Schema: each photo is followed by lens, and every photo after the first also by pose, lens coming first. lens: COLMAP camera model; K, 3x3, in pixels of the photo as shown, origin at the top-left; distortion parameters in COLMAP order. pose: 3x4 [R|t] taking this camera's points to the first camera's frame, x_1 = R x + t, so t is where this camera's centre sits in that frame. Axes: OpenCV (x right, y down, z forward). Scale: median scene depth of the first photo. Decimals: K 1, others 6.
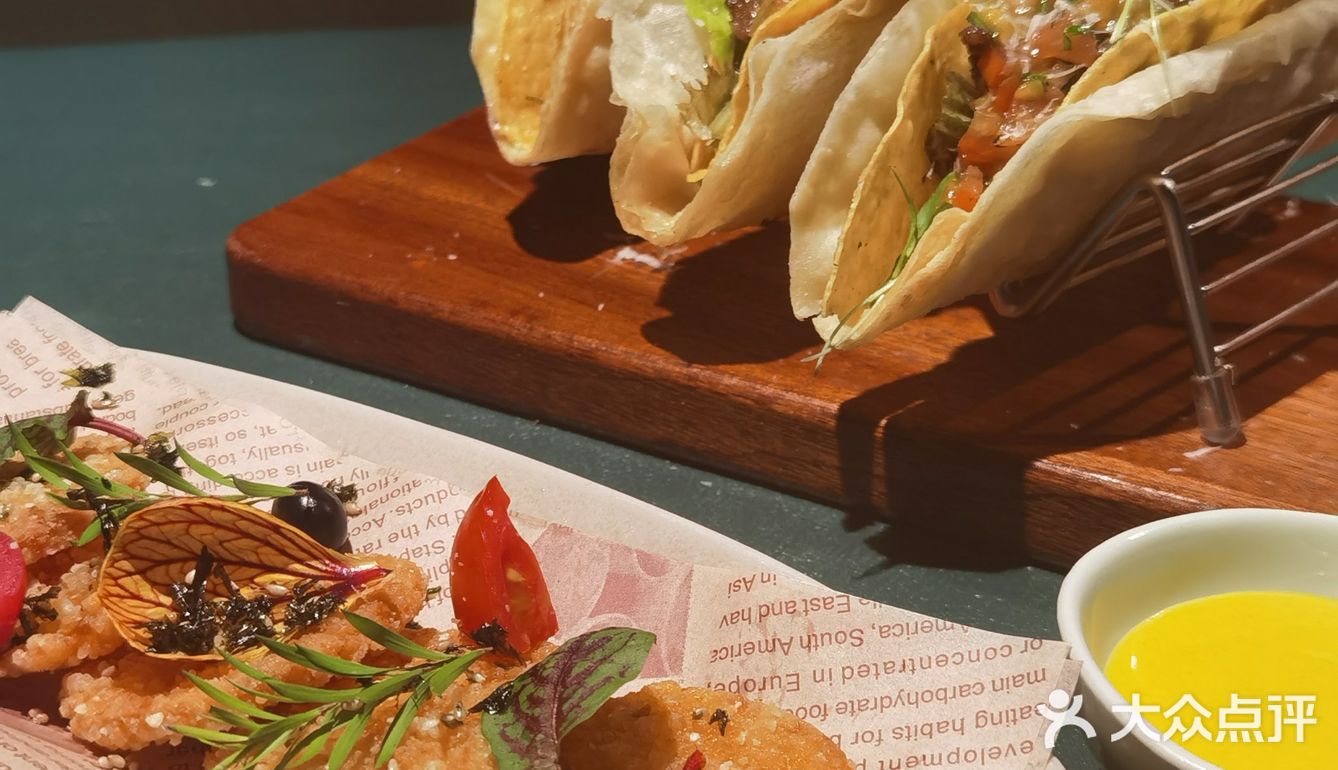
lens RADIAL K [[2137.8, 0, 671.8], [0, 2137.8, 401.6], [0, 0, 1]] dist [0.290864, -2.936710]
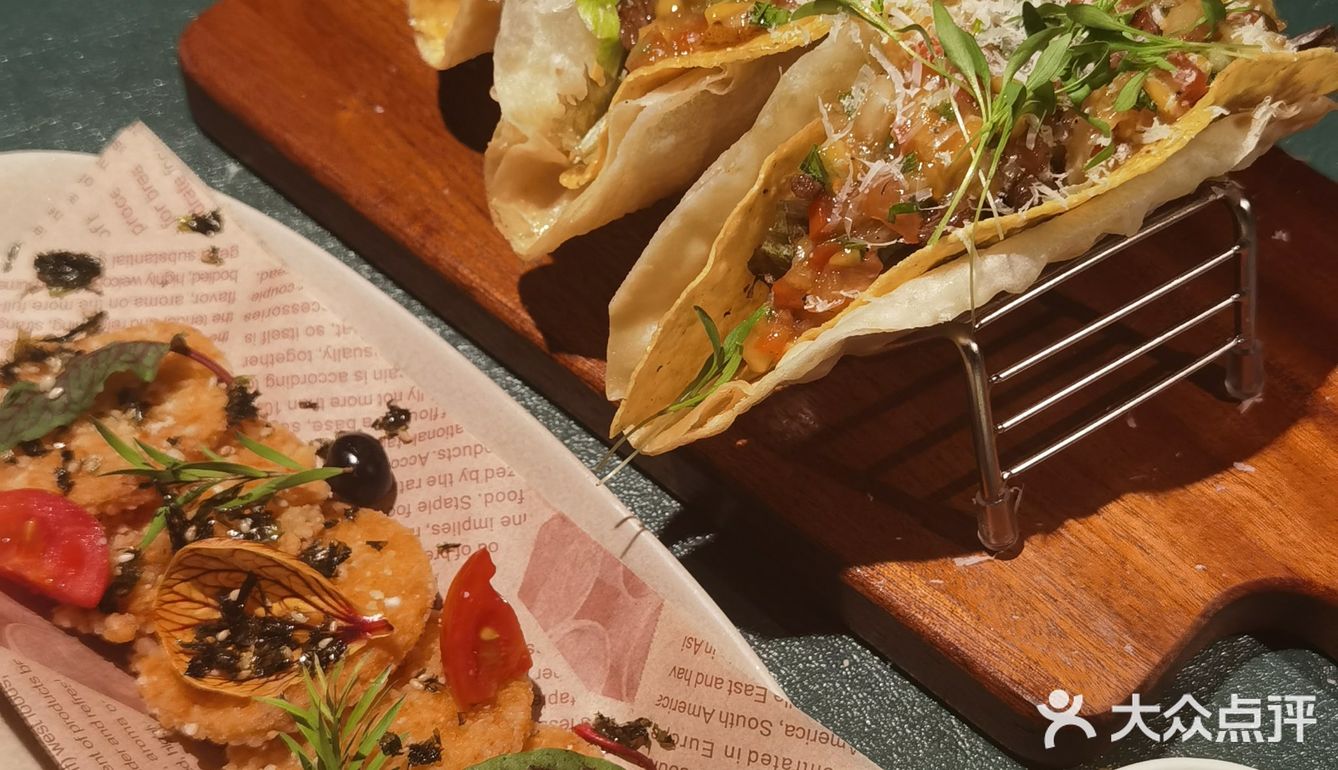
lens RADIAL K [[2137.8, 0, 671.8], [0, 2137.8, 401.6], [0, 0, 1]] dist [0.290864, -2.936710]
pose [[0.980137, 0.170579, -0.101167, 0.183406], [-0.102781, 0.873159, 0.476476, -0.509435], [0.169611, -0.456614, 0.873347, 0.072394]]
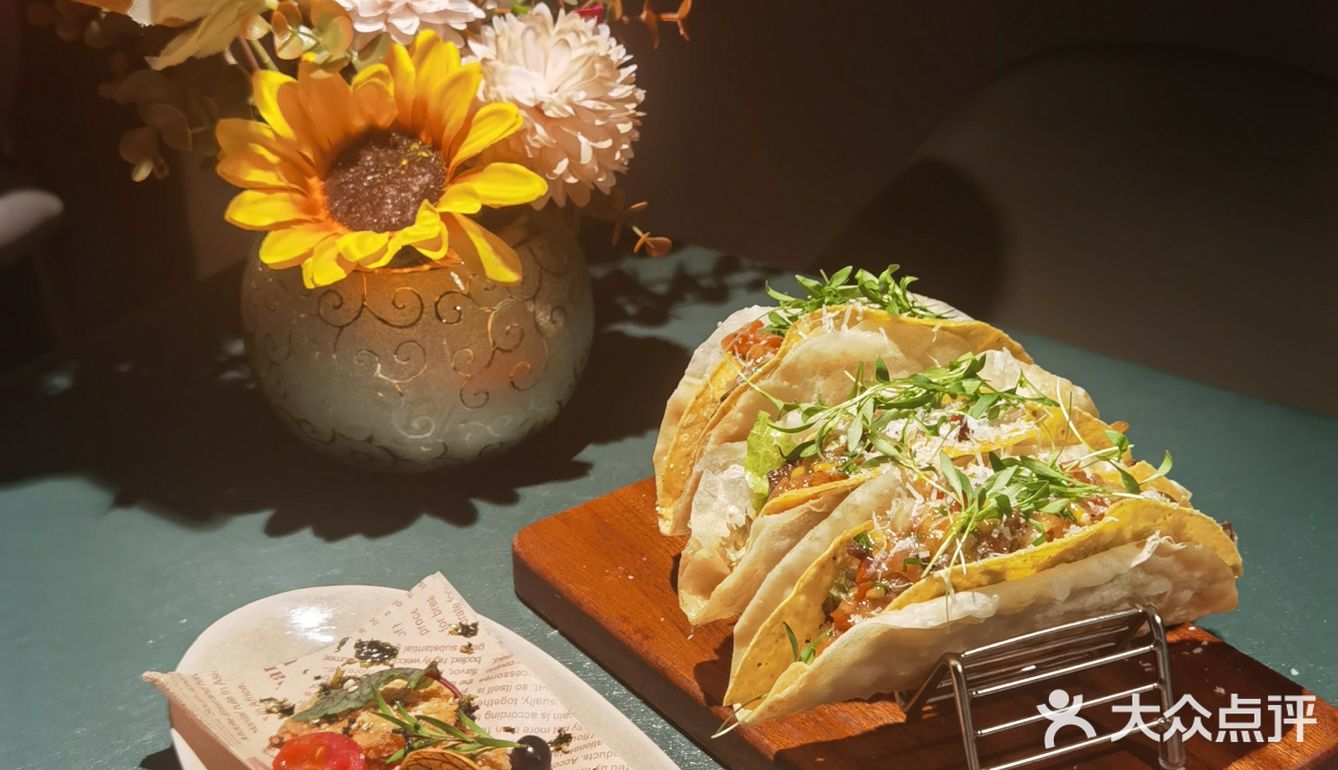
lens RADIAL K [[2137.8, 0, 671.8], [0, 2137.8, 401.6], [0, 0, 1]] dist [0.290864, -2.936710]
pose [[0.917646, 0.160586, -0.363507, 0.542783], [-0.153186, 0.986967, 0.049303, -0.315009], [0.366687, 0.010441, 0.930286, -0.520978]]
